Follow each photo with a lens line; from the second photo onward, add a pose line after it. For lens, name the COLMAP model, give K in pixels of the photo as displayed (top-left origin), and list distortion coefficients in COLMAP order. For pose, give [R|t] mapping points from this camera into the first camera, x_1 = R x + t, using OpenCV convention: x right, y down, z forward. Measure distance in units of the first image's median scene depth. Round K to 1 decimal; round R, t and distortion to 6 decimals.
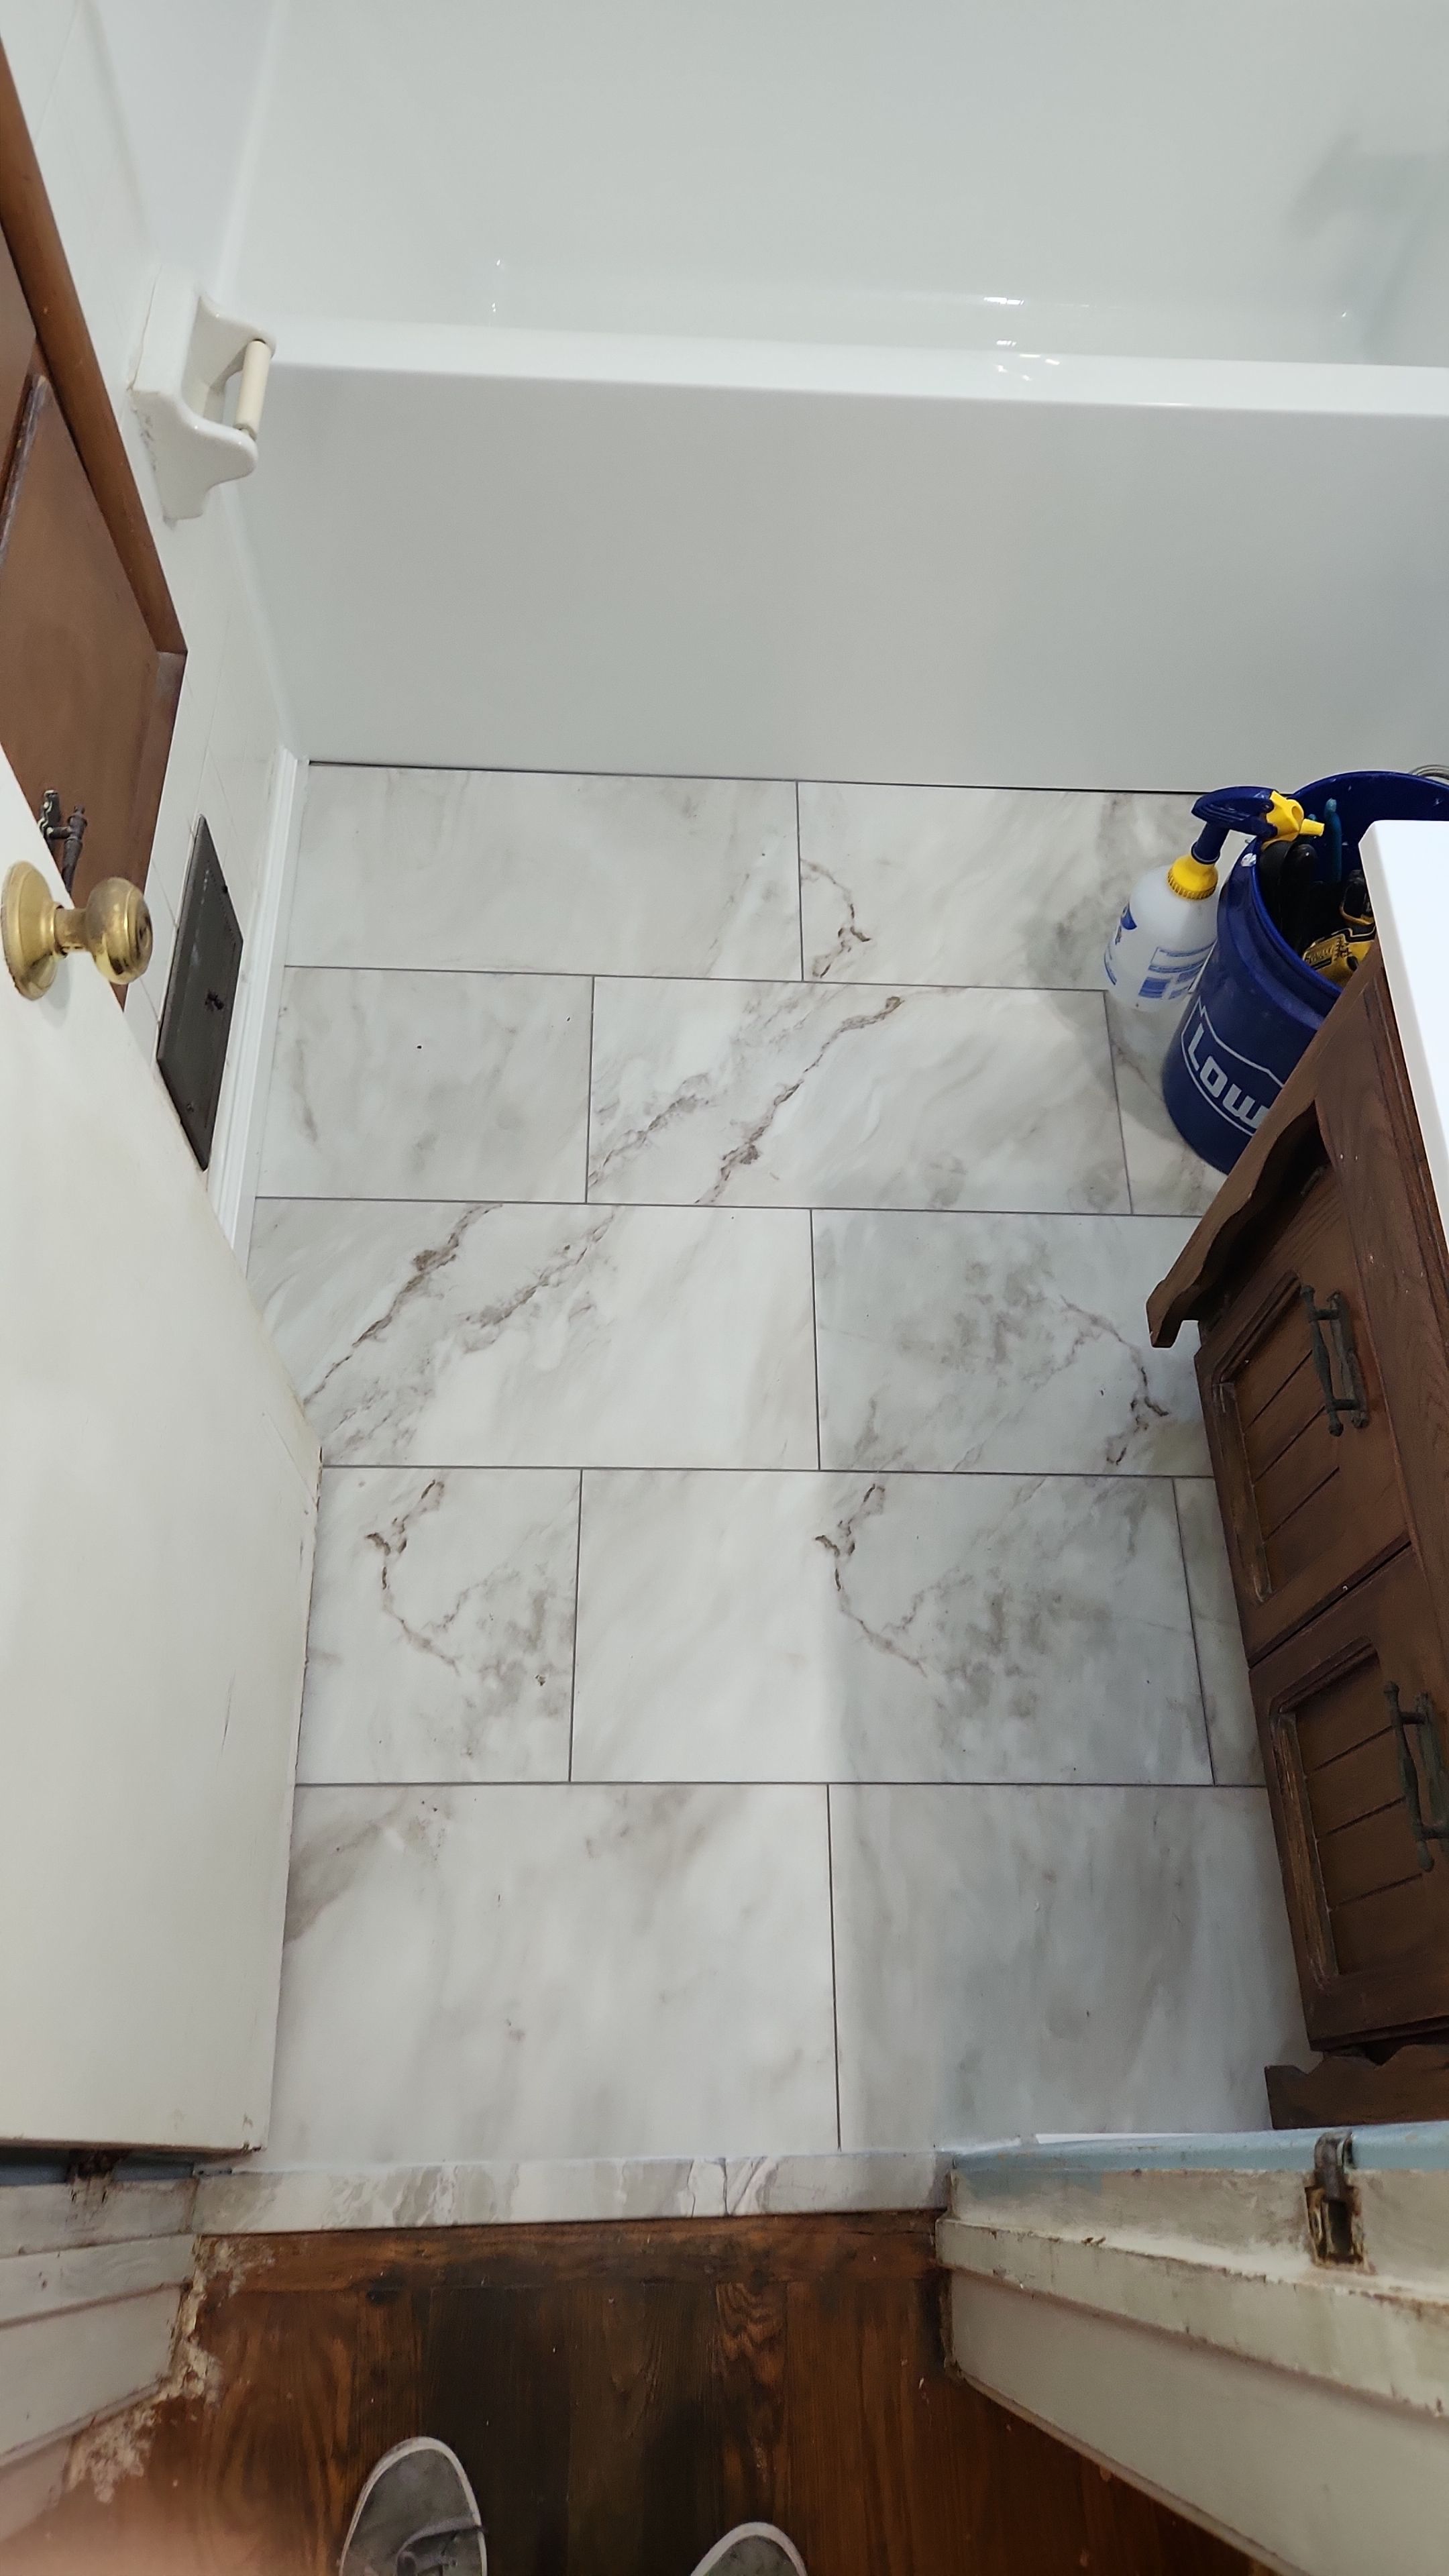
lens RADIAL K [[1720.6, 0, 742.8], [0, 1720.6, 1274.1], [0, 0, 1]] dist [0.065404, -0.054845]
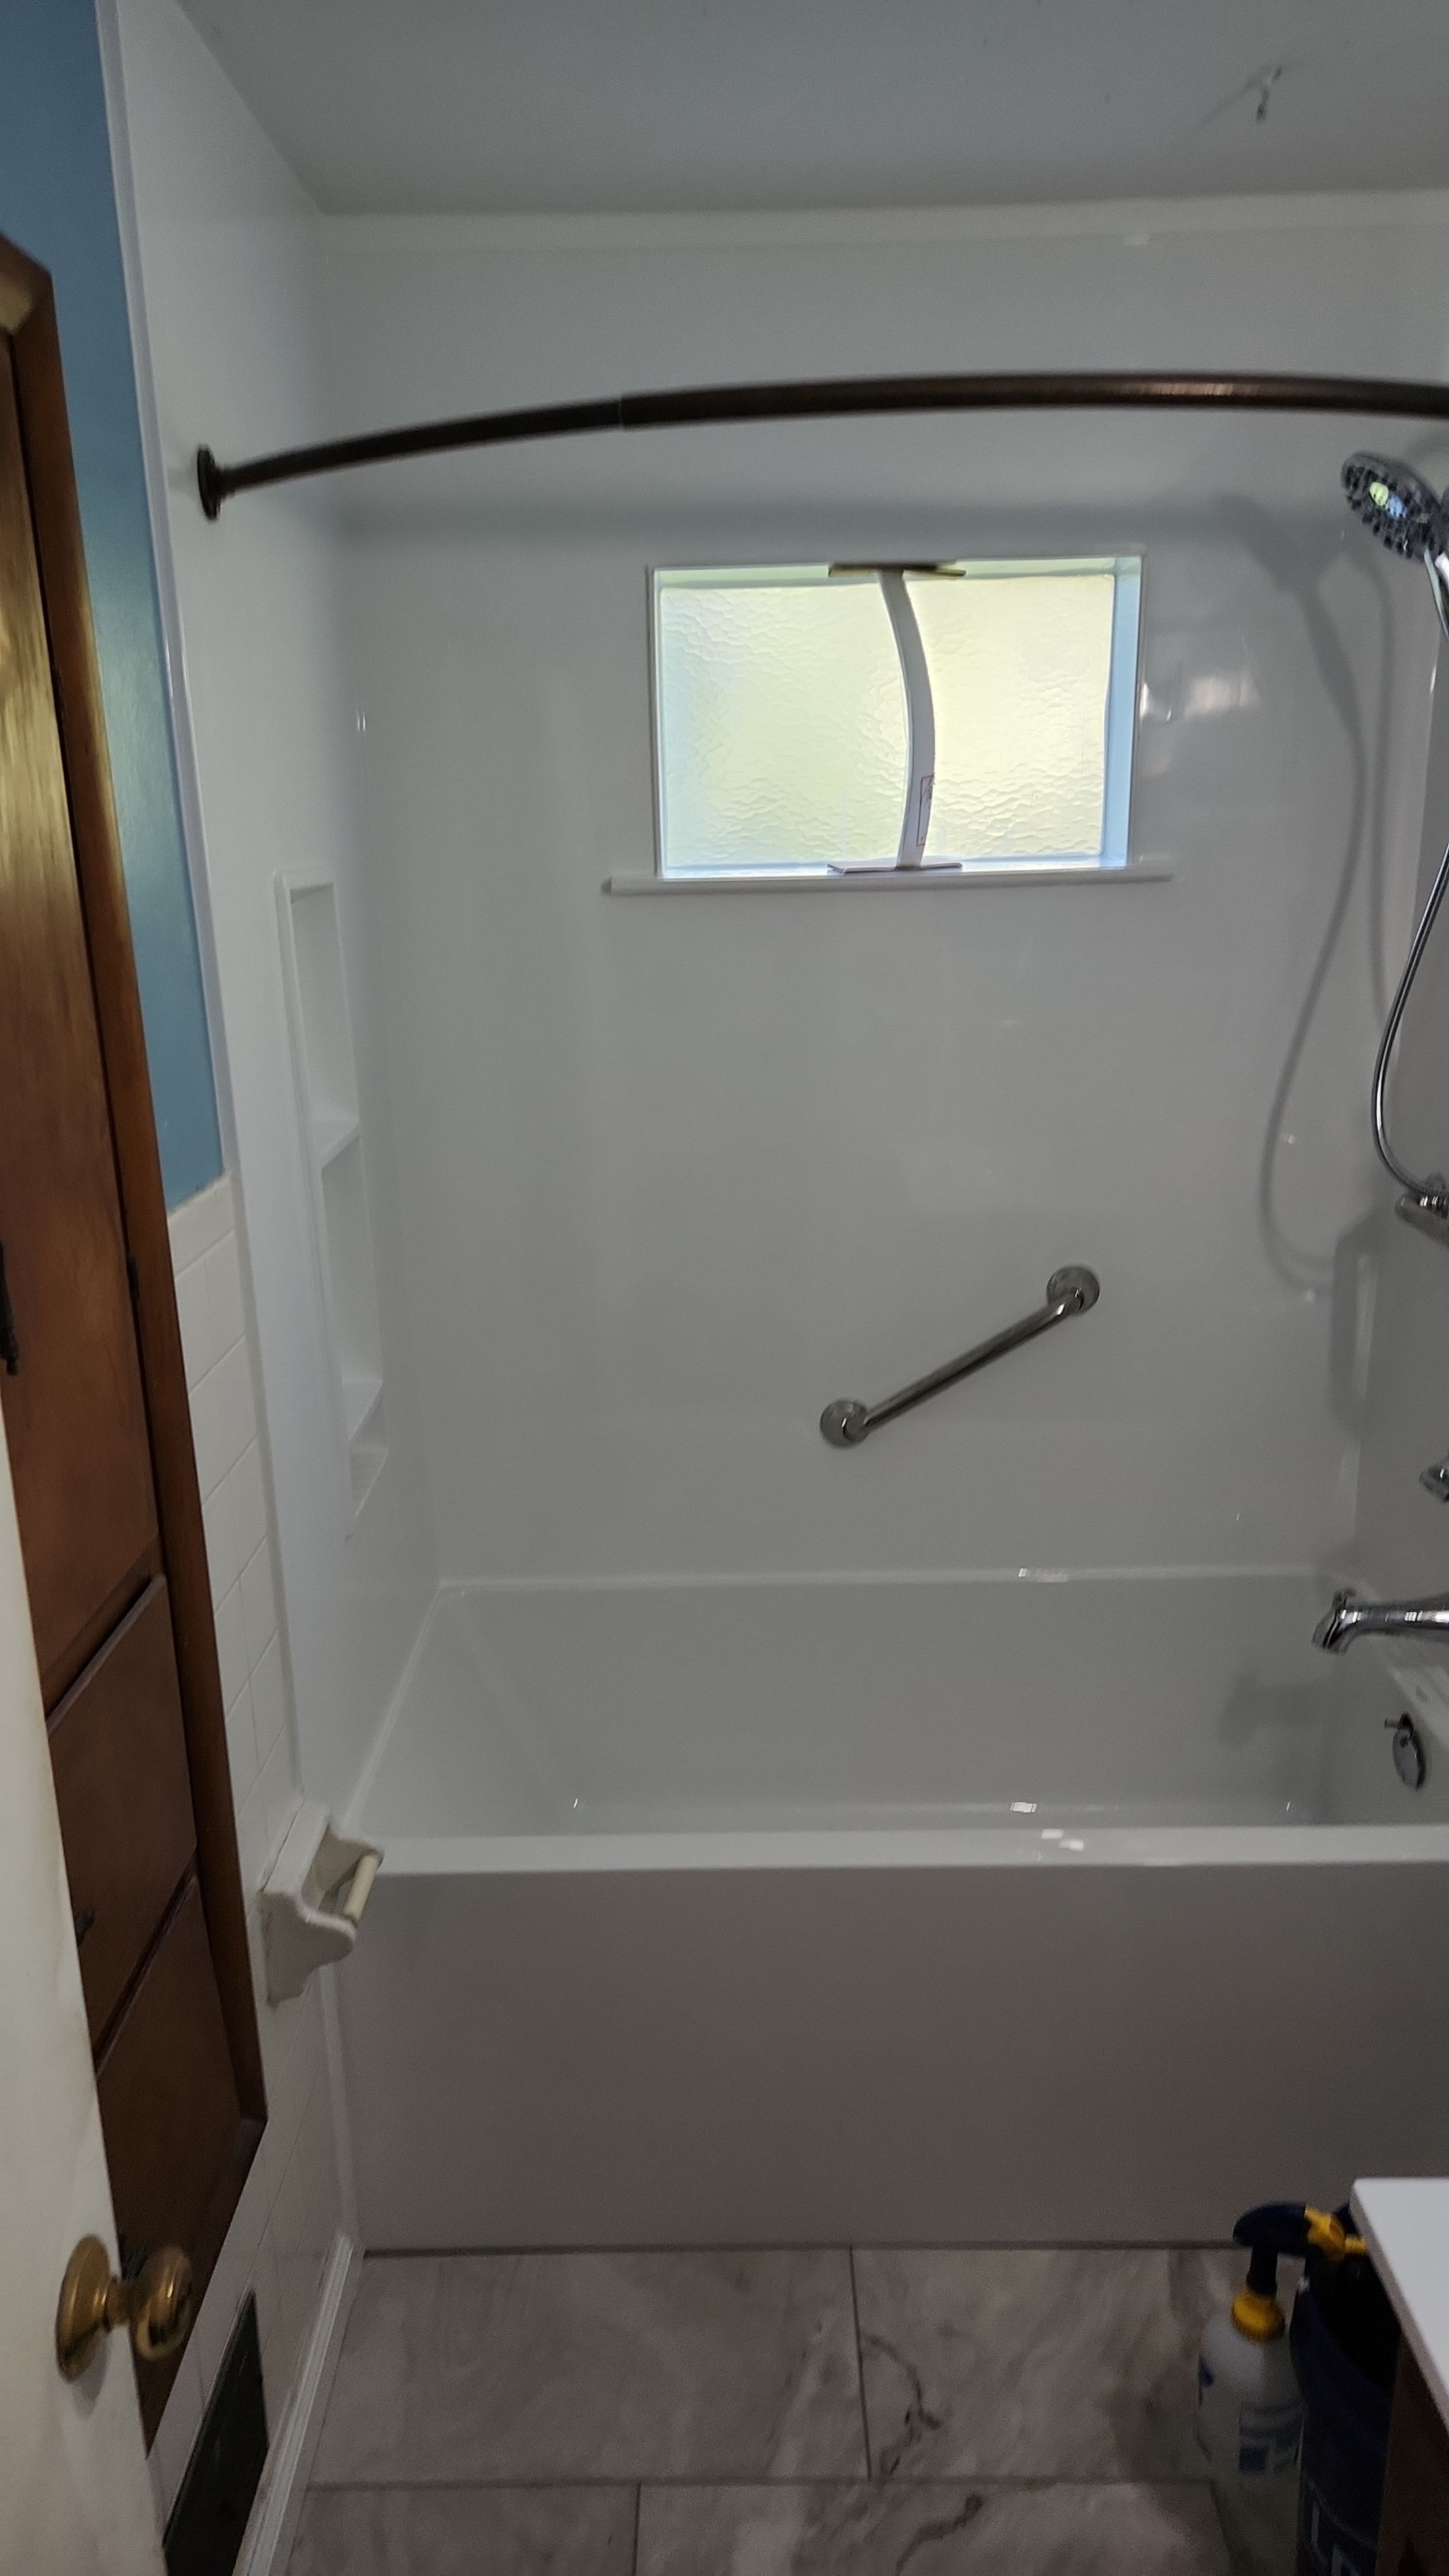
lens RADIAL K [[1720.6, 0, 721.3], [0, 1720.6, 1295.9], [0, 0, 1]] dist [0.065404, -0.054845]
pose [[0.996963, -0.069858, -0.034412, 0.036740], [0.021991, 0.676468, -0.736144, 0.097564], [0.074704, 0.733152, 0.675950, -0.091632]]
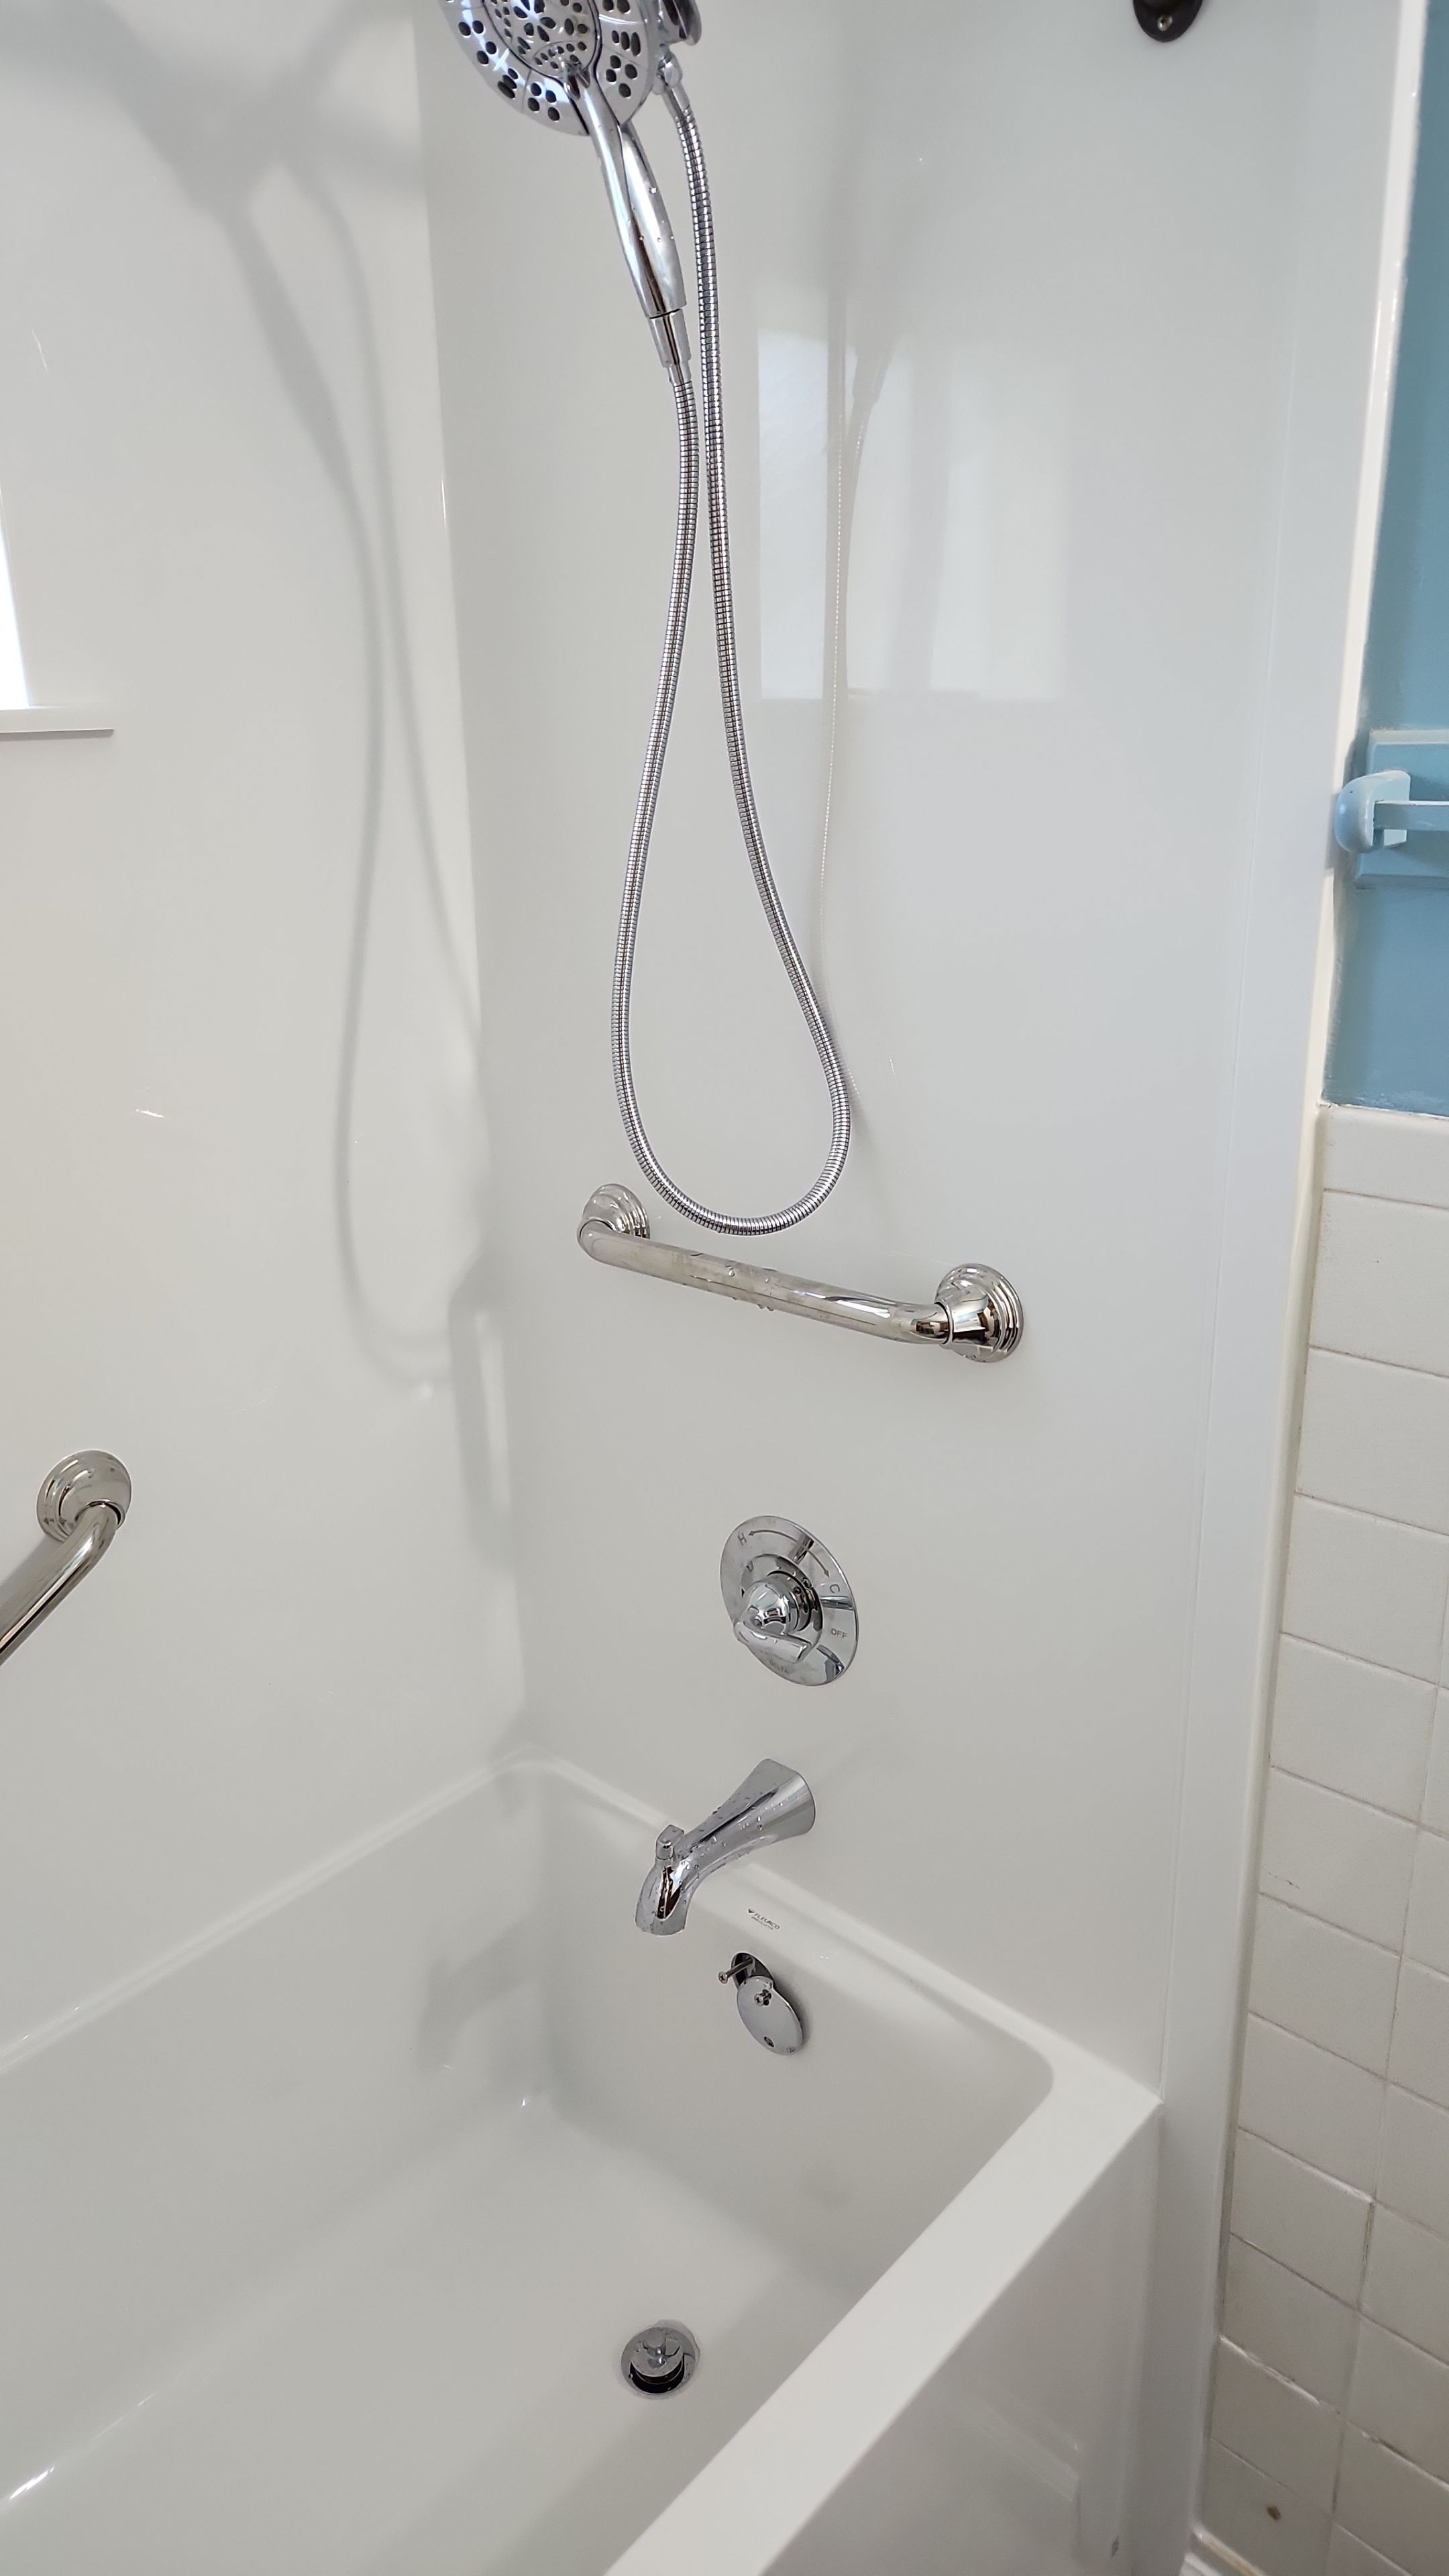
lens RADIAL K [[1720.6, 0, 747.1], [0, 1720.6, 1284.4], [0, 0, 1]] dist [0.065404, -0.054845]
pose [[0.668919, -0.300529, 0.679875, -0.029798], [0.685181, 0.603928, -0.407183, -0.512033], [-0.288225, 0.738210, 0.609895, 0.269532]]
